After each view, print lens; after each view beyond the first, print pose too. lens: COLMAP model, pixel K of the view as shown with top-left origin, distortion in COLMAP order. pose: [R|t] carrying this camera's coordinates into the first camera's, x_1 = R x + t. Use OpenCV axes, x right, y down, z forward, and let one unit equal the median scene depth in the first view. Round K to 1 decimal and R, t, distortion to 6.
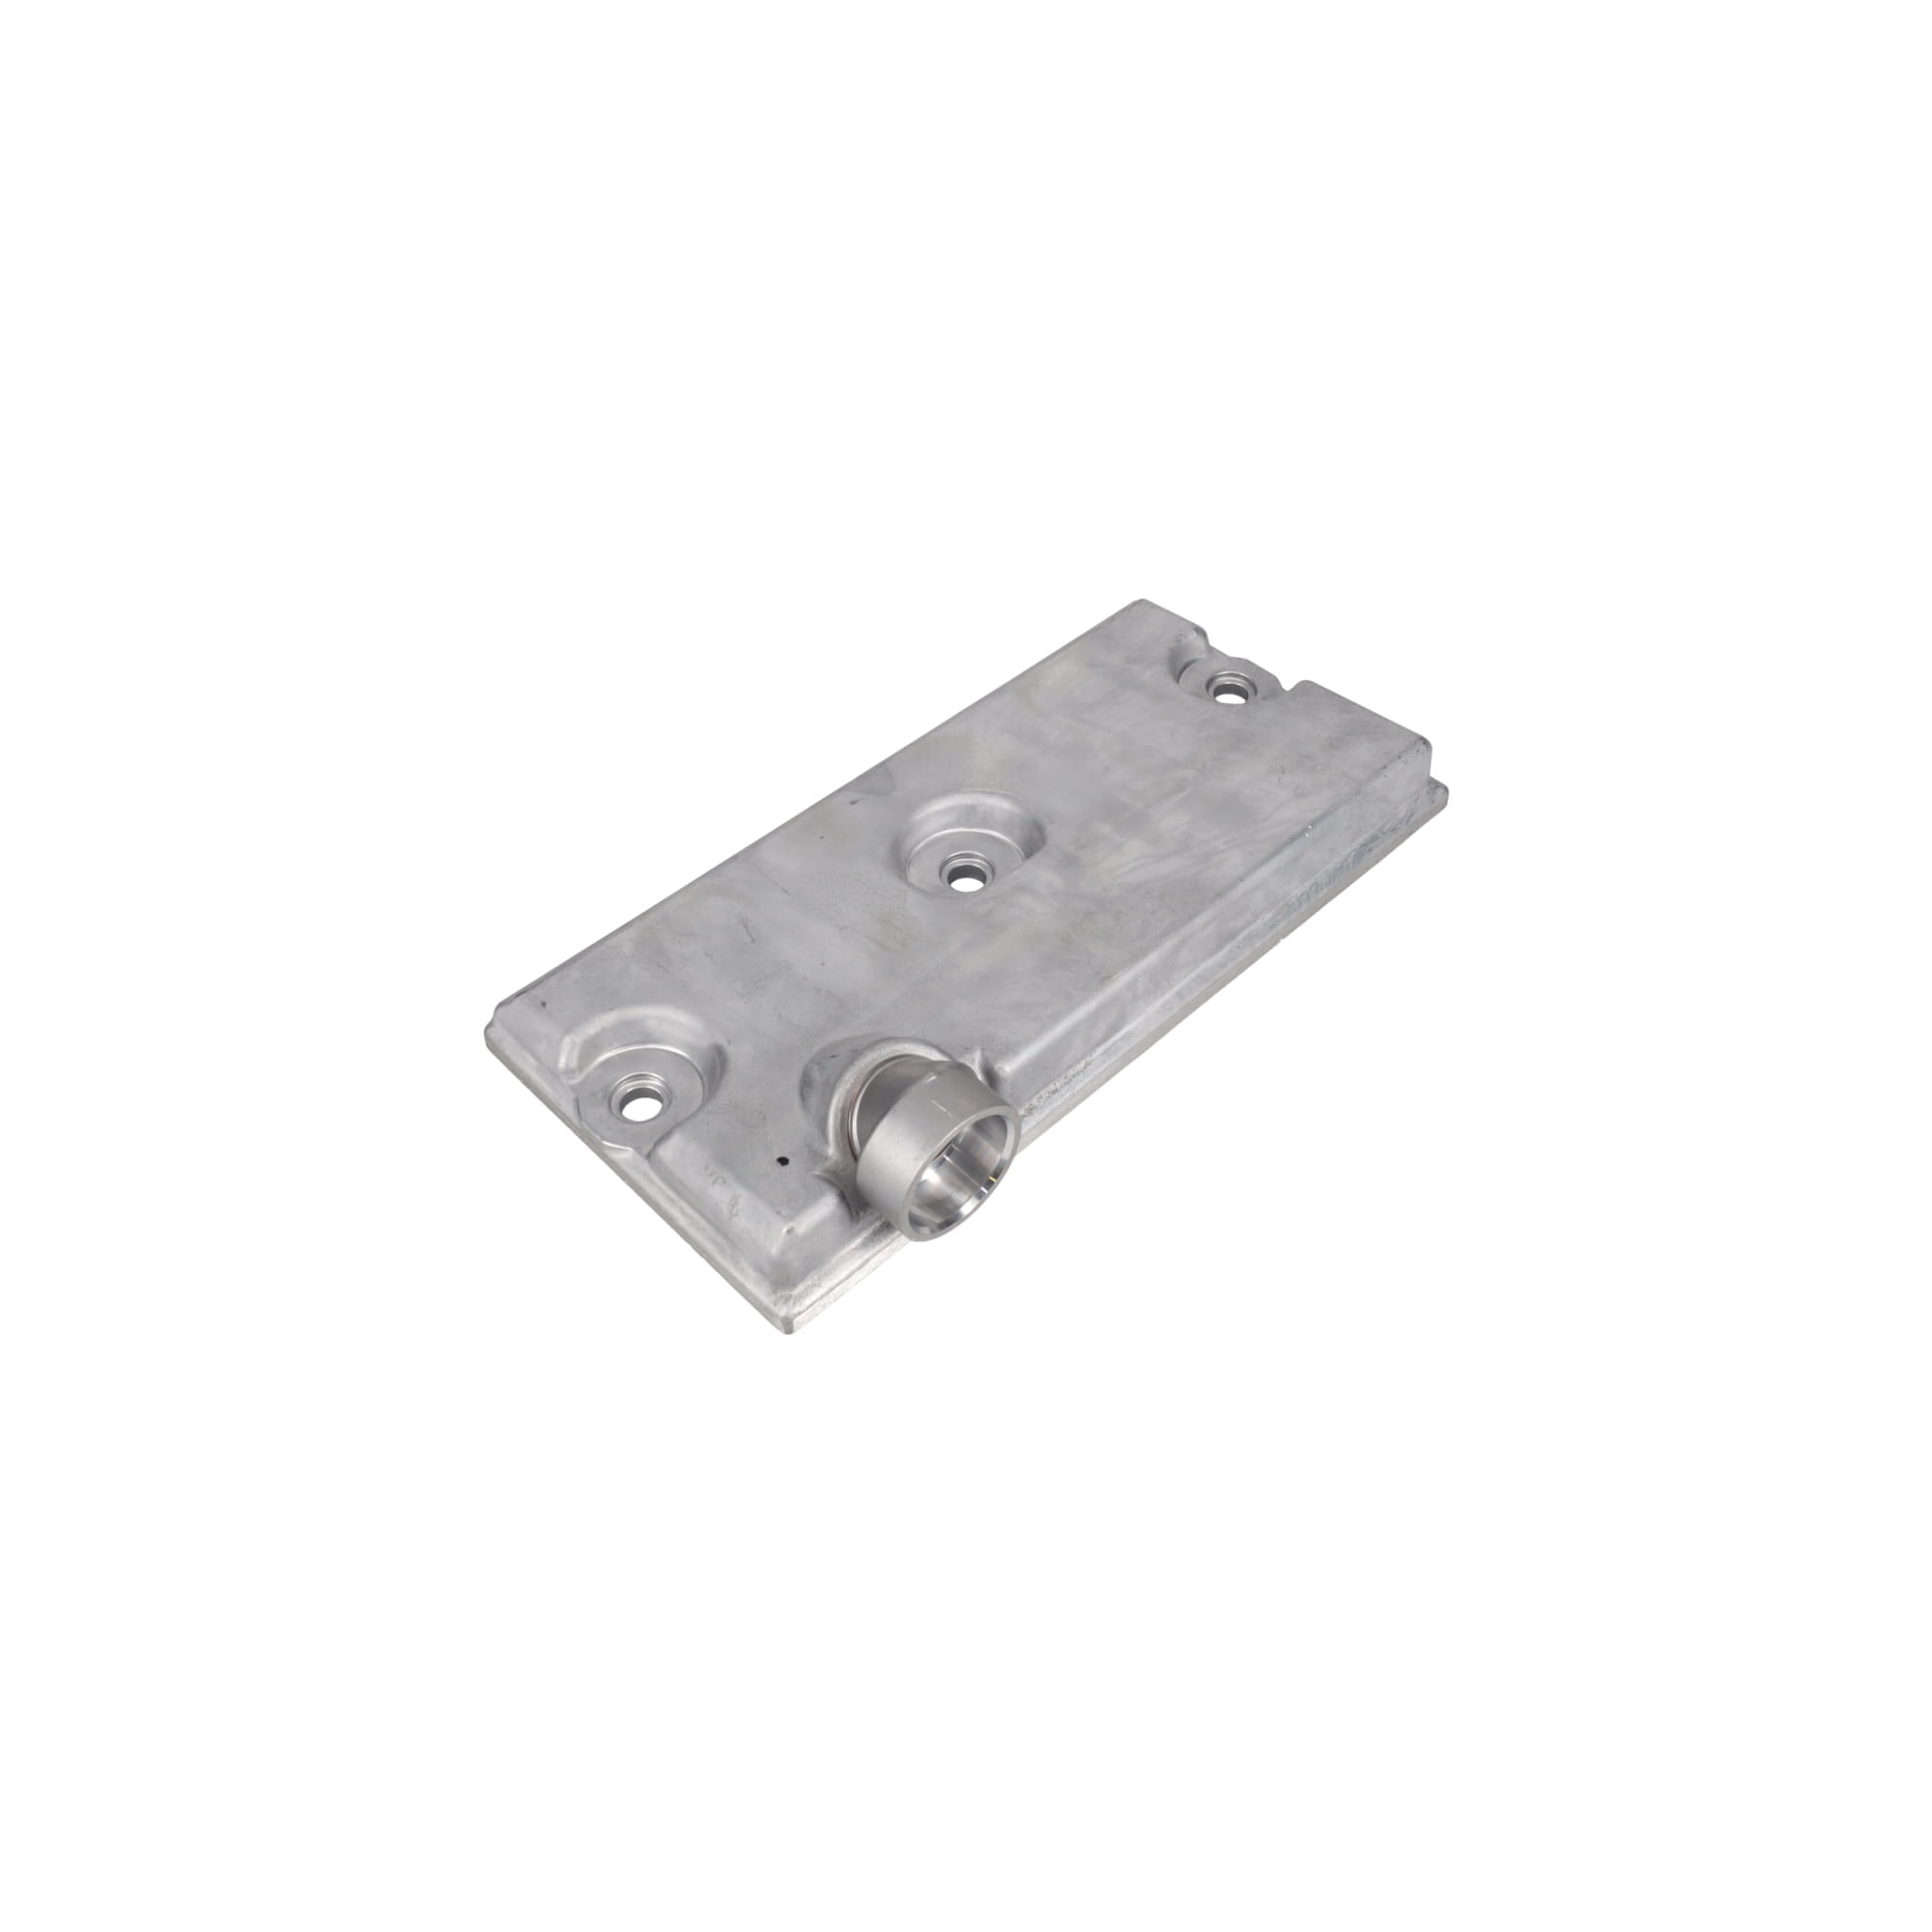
lens RADIAL K [[1846.8, 0, 978.3], [0, 1846.8, 965.3], [0, 0, 1]] dist [-0.004675, 0.000000]
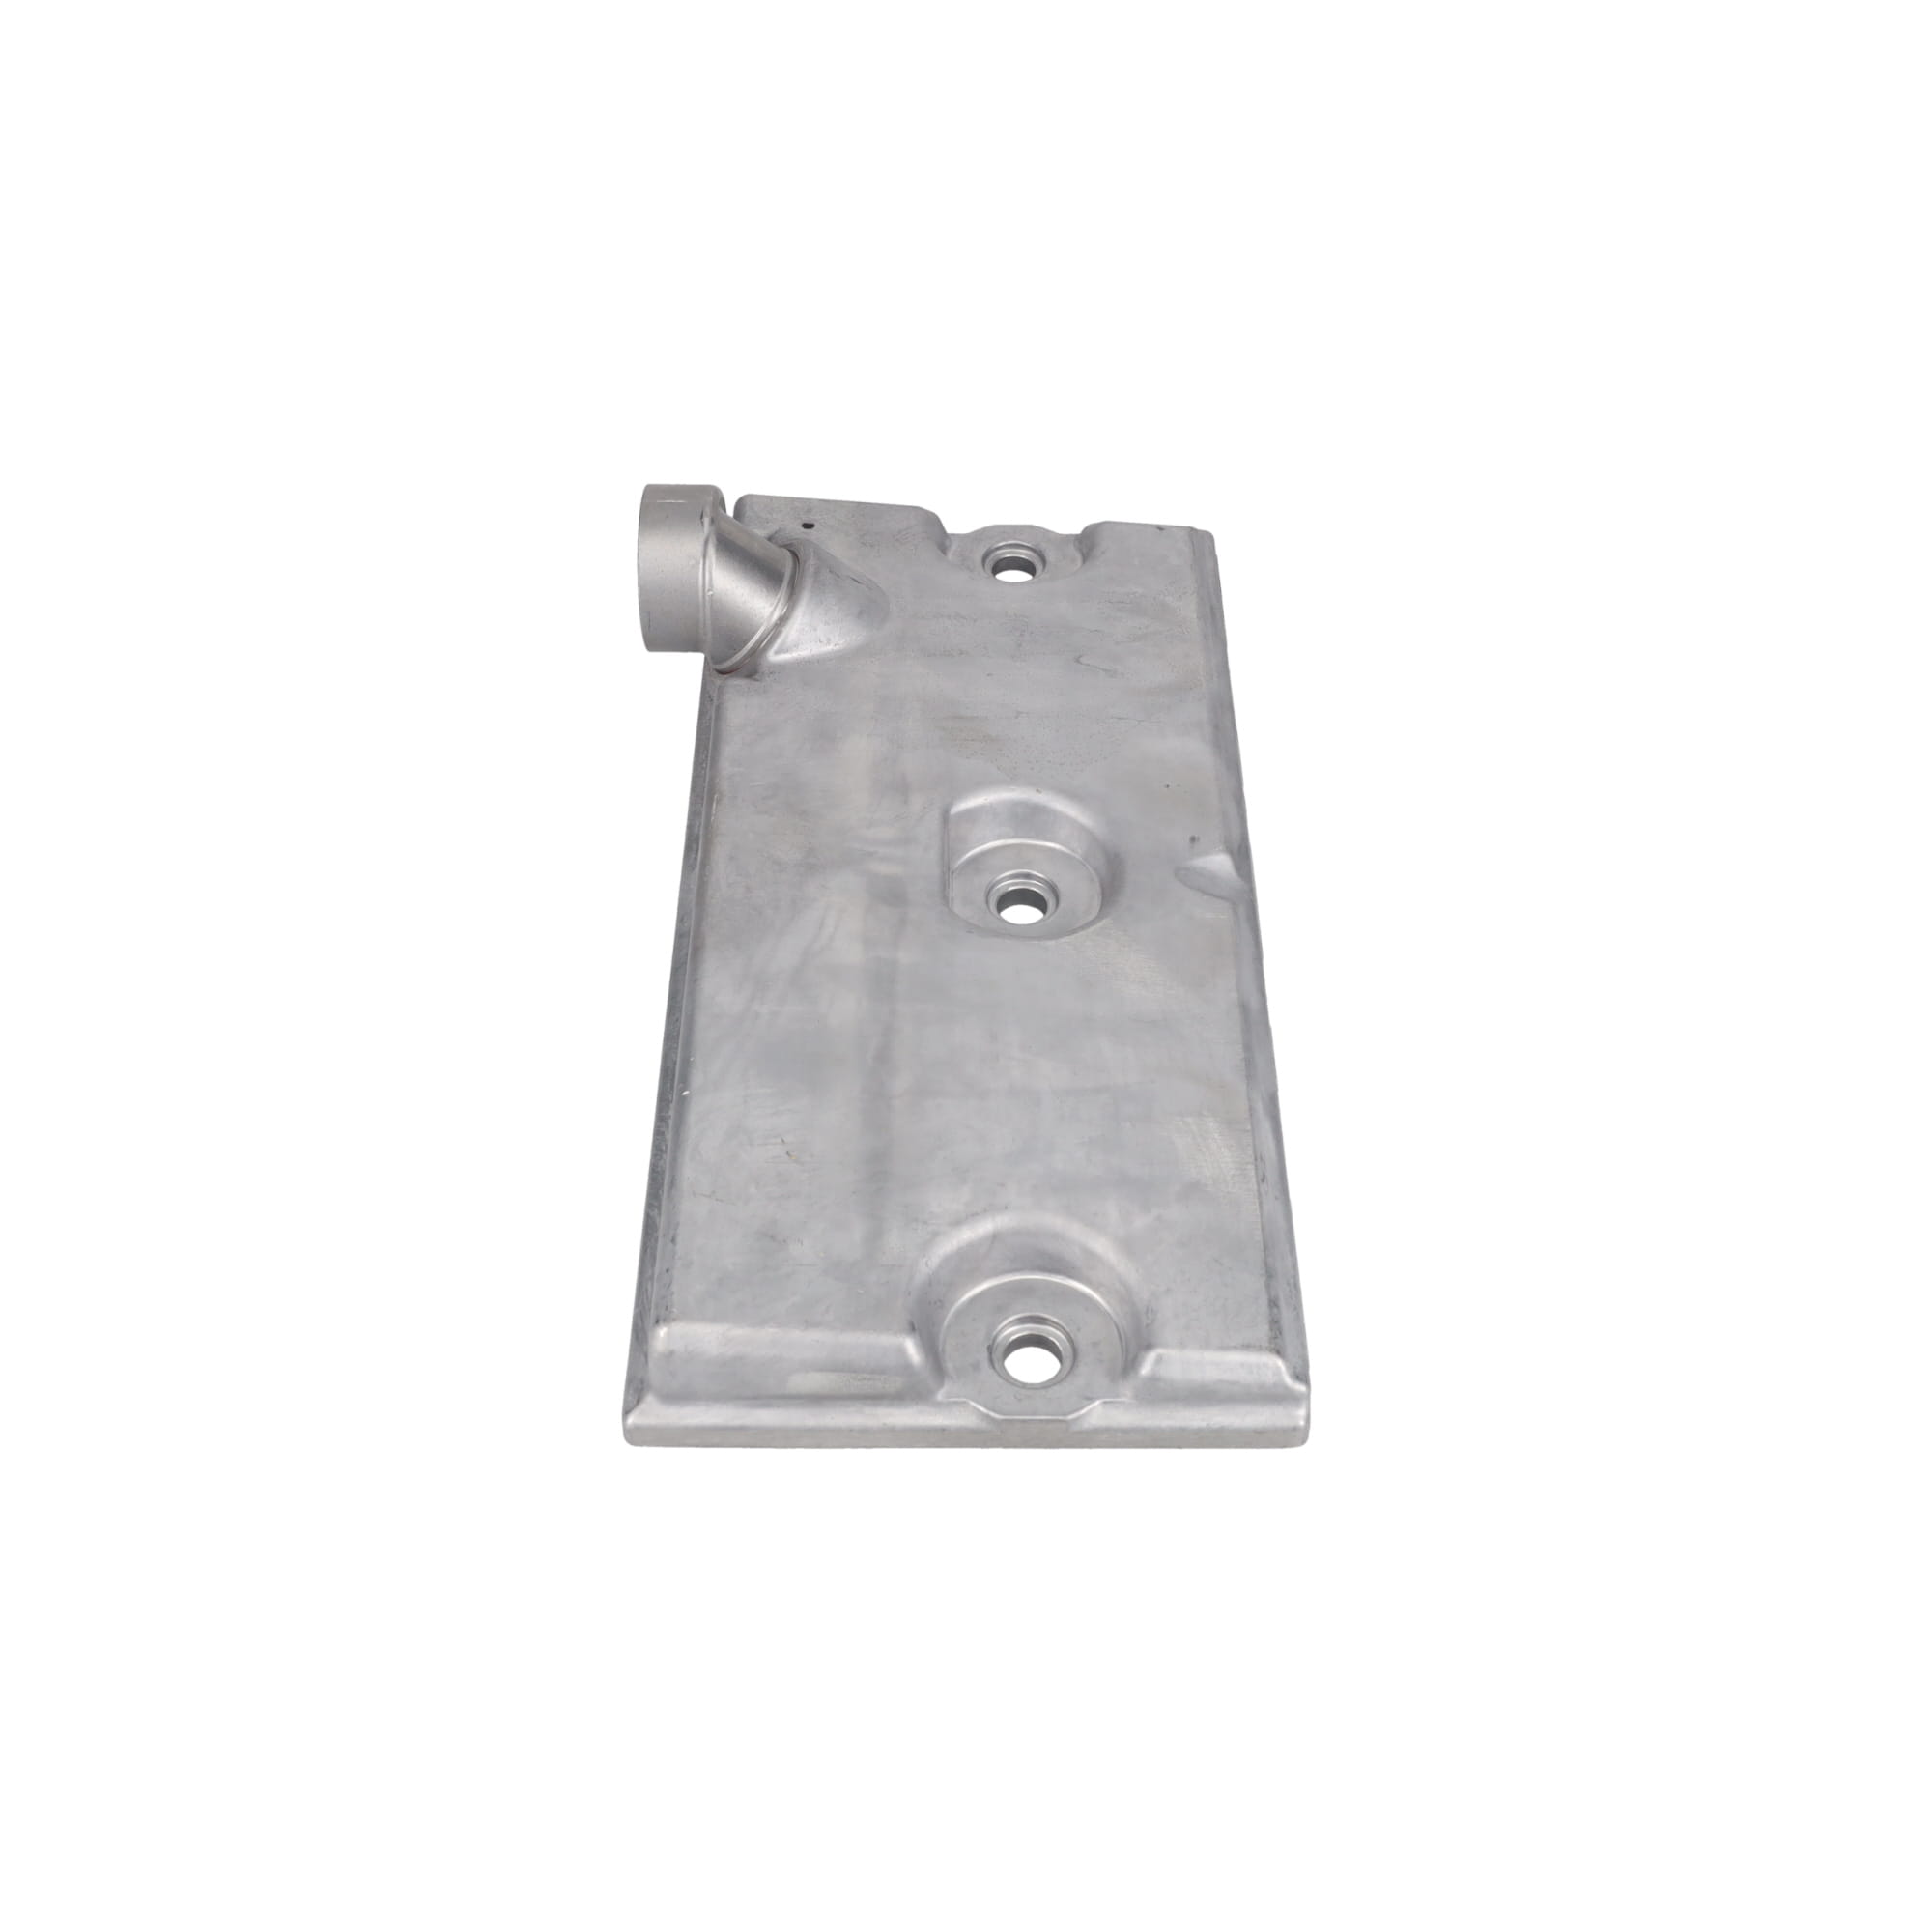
lens RADIAL K [[2466.3, 0, 962.7], [0, 2466.3, 964.8], [0, 0, 1]] dist [-0.021023, 0.000000]
pose [[-0.700619, 0.514766, -0.494114, 0.539818], [-0.540010, 0.070107, 0.838733, -0.909632], [0.466392, 0.854459, 0.228860, 0.804208]]
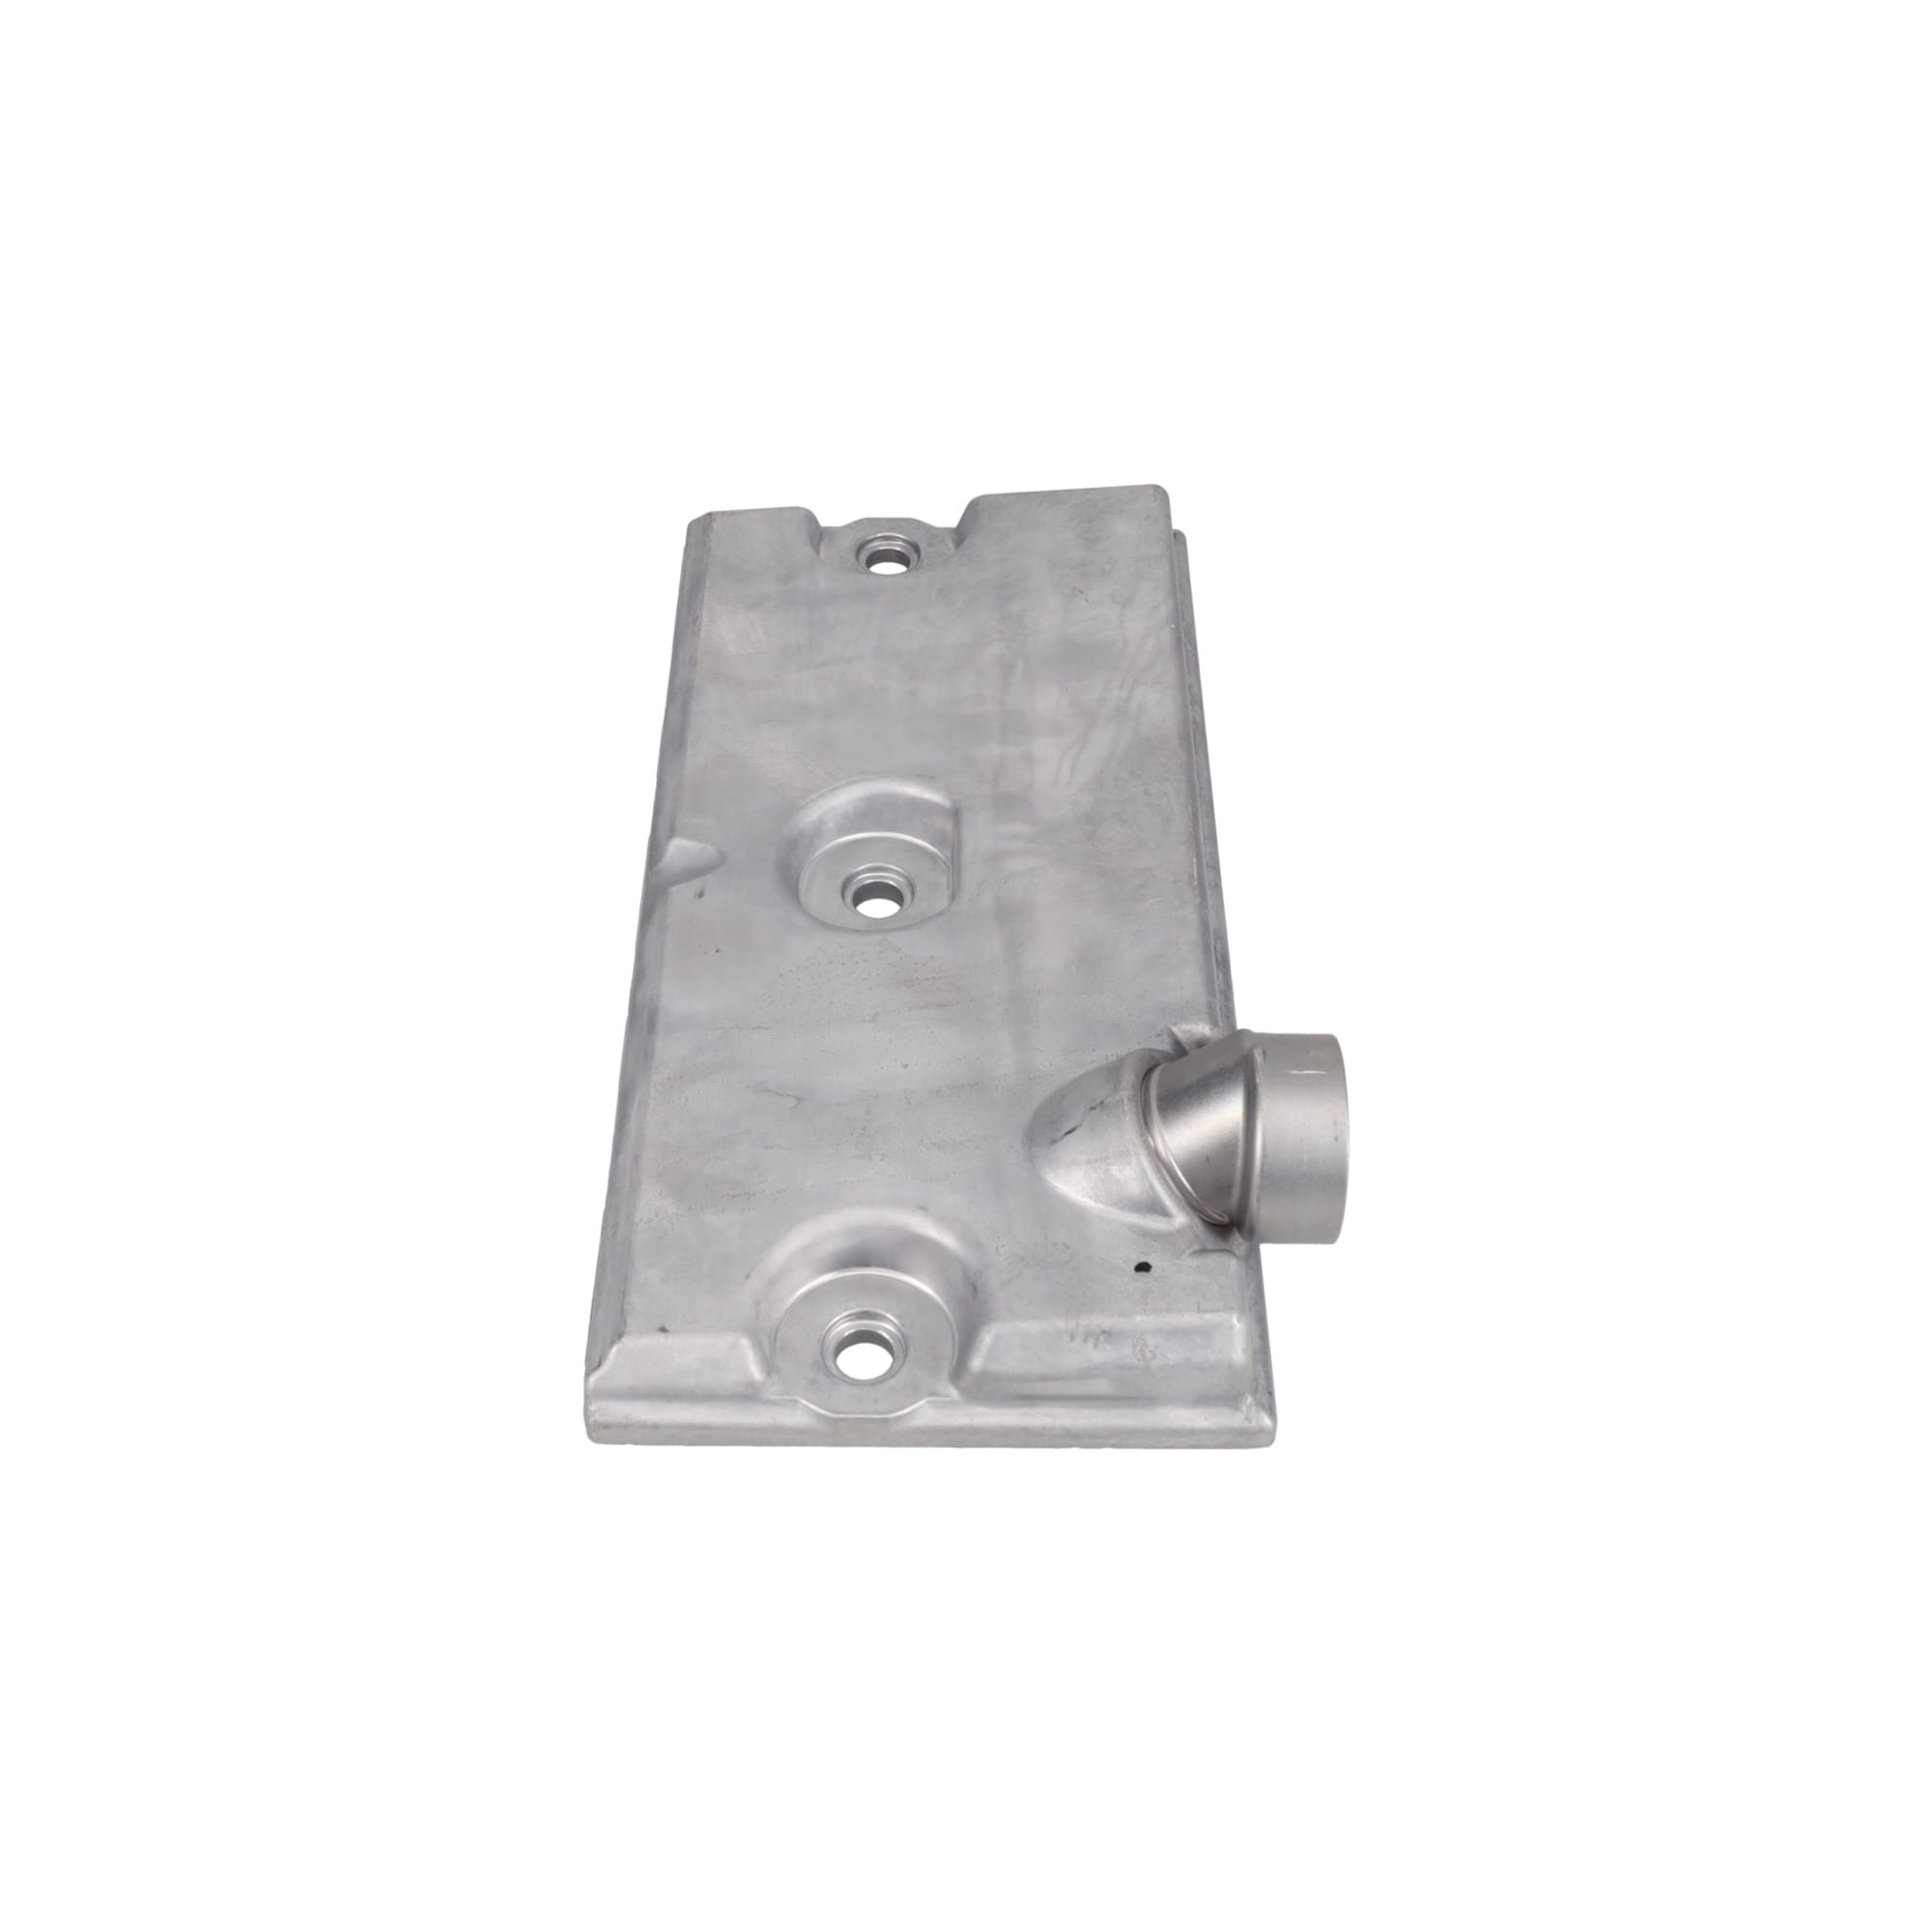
lens RADIAL K [[2466.3, 0, 950.7], [0, 2466.3, 968.7], [0, 0, 1]] dist [-0.021023, 0.000000]
pose [[0.702083, -0.523781, 0.482425, -0.501636], [0.528219, 0.837409, 0.140468, -0.154347], [-0.477562, 0.156205, 0.864601, 0.125582]]
